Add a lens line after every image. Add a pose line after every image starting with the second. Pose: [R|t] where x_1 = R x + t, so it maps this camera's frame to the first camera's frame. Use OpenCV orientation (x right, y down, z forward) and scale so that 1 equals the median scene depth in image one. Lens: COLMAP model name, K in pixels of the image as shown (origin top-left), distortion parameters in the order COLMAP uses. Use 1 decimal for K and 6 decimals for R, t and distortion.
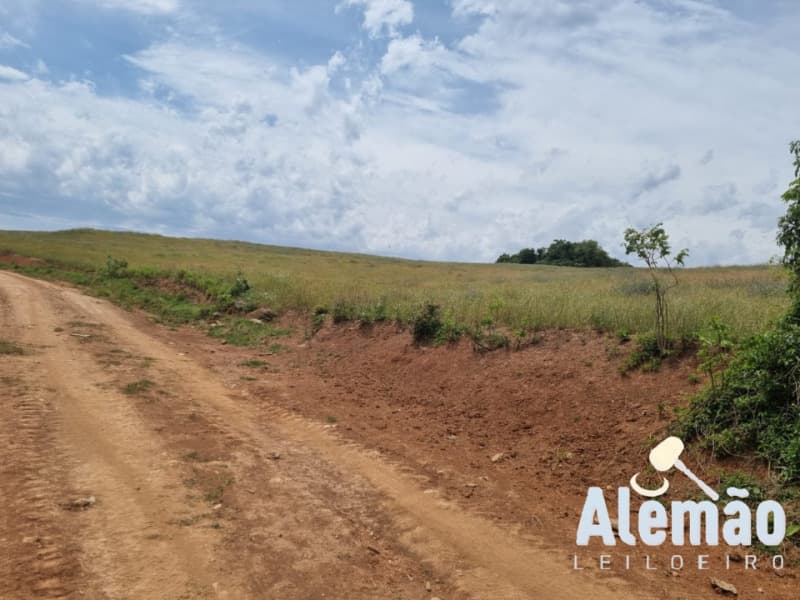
lens RADIAL K [[617.4, 0, 416.3], [0, 617.4, 298.1], [0, 0, 1]] dist [0.055761, -0.043841]
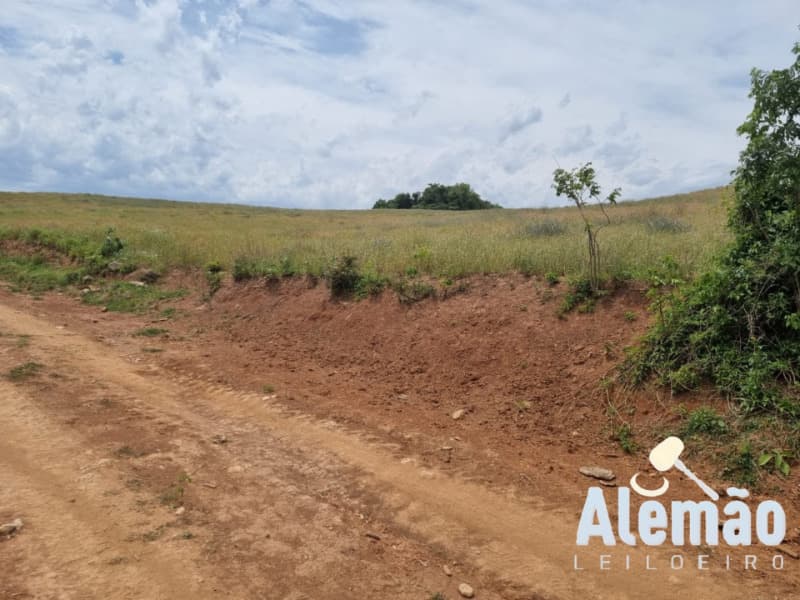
lens RADIAL K [[617.4, 0, 416.3], [0, 617.4, 298.1], [0, 0, 1]] dist [0.055761, -0.043841]
pose [[0.979539, -0.064240, 0.190727, -0.047840], [0.047814, 0.994837, 0.089512, -0.004890], [-0.195492, -0.078561, 0.977554, 0.041331]]
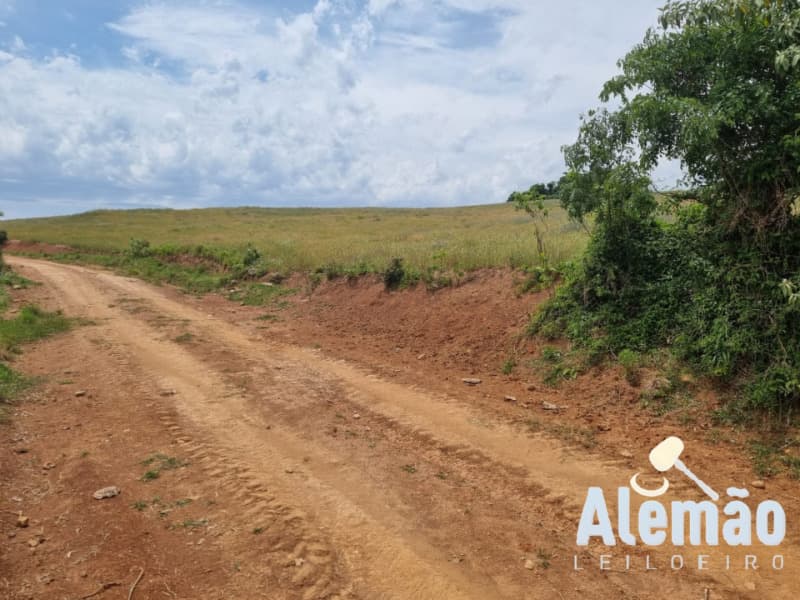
lens RADIAL K [[613.7, 0, 433.3], [0, 613.7, 338.2], [0, 0, 1]] dist [0.028470, -0.006178]
pose [[0.995135, -0.097412, -0.014733, 0.086211], [0.098520, 0.983912, 0.149036, -0.007210], [-0.000022, -0.149763, 0.988722, -0.237724]]
